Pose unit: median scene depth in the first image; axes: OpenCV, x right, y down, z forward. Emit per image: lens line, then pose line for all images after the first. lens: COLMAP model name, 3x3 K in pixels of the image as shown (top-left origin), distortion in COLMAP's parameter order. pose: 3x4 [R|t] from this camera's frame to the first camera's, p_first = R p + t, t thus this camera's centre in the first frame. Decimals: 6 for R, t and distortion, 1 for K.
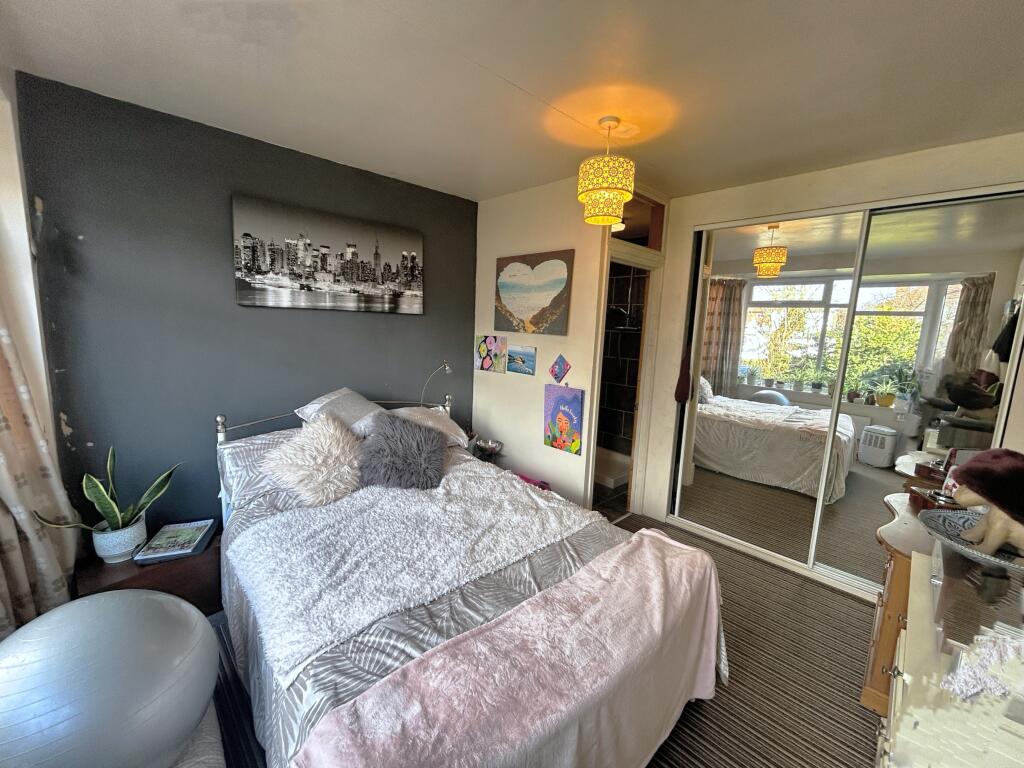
lens RADIAL K [[422.3, 0, 506.9], [0, 422.3, 386.2], [0, 0, 1]] dist [0.001350, -0.000124]
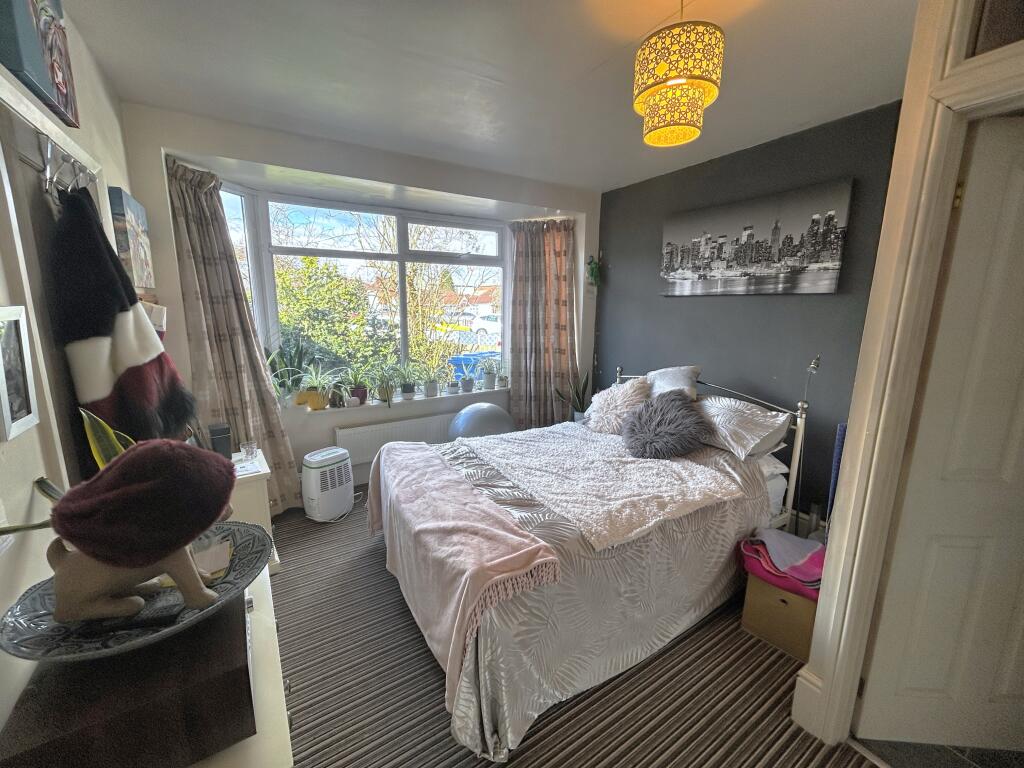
lens RADIAL K [[422.3, 0, 506.9], [0, 422.3, 386.2], [0, 0, 1]] dist [0.001350, -0.000124]
pose [[-0.217059, 0.143143, -0.965606, 0.779509], [-0.163180, 0.969950, 0.180468, -0.063086], [0.962423, 0.196740, -0.187178, 0.738841]]
